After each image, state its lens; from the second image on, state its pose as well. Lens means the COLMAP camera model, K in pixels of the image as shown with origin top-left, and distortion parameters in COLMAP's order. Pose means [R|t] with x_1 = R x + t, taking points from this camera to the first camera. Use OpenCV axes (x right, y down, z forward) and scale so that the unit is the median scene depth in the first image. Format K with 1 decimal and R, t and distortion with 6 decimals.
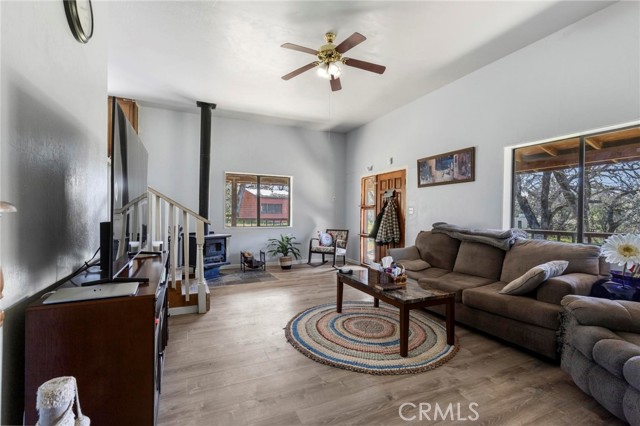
lens RADIAL K [[288.9, 0, 318.2], [0, 288.9, 214.3], [0, 0, 1]] dist [0.006218, 0.000462]
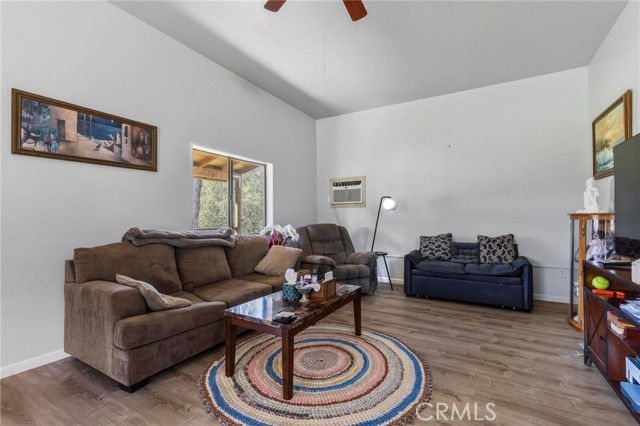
lens RADIAL K [[288.9, 0, 324.0], [0, 288.9, 211.6], [0, 0, 1]] dist [0.006218, 0.000462]
pose [[-0.586505, 0.001563, 0.809944, -0.350650], [-0.001468, 0.999994, -0.002993, -0.005876], [-0.809944, -0.002945, -0.586500, 1.092215]]
